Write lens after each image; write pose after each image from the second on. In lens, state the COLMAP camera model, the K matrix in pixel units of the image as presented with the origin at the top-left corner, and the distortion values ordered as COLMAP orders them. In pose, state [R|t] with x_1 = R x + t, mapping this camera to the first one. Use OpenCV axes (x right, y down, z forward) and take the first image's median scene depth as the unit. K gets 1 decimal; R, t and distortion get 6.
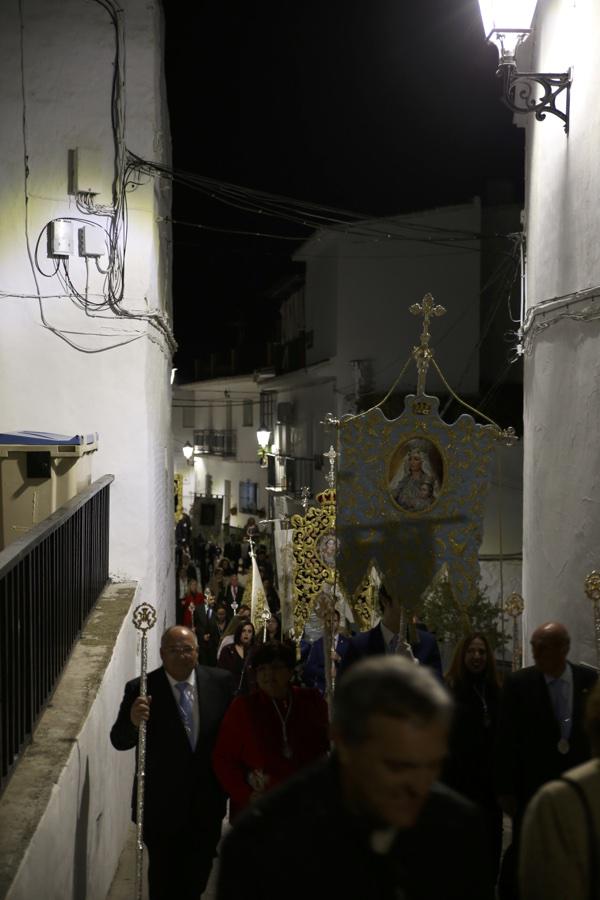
lens RADIAL K [[1275.3, 0, 288.4], [0, 1275.3, 449.2], [0, 0, 1]] dist [0.100807, 0.107434]
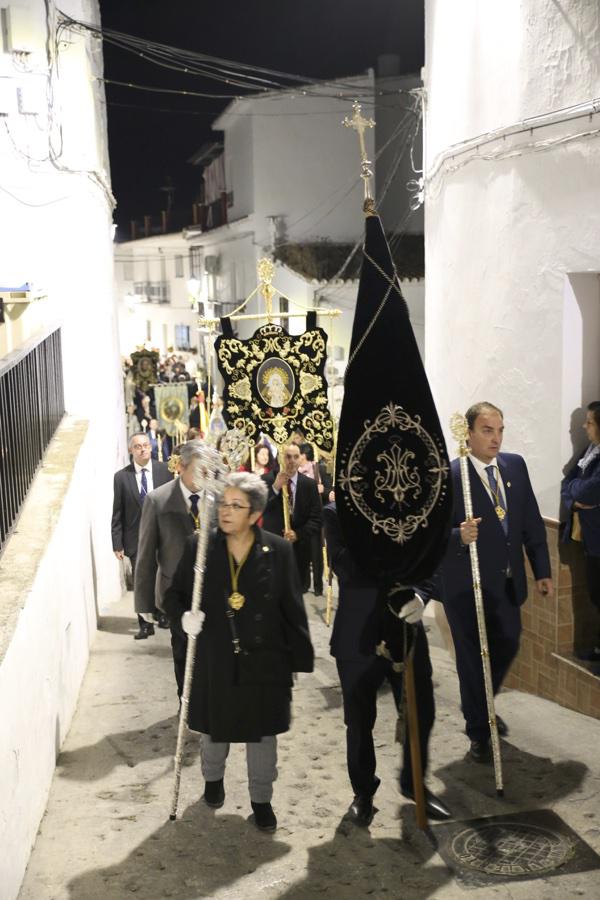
lens RADIAL K [[992.5, 0, 284.3], [0, 992.5, 450.2], [0, 0, 1]] dist [-0.009345, 0.194680]
pose [[0.996797, -0.038535, 0.070071, -0.009691], [0.027573, 0.988124, 0.151165, 0.006706], [-0.075064, -0.148749, 0.986022, 0.105355]]
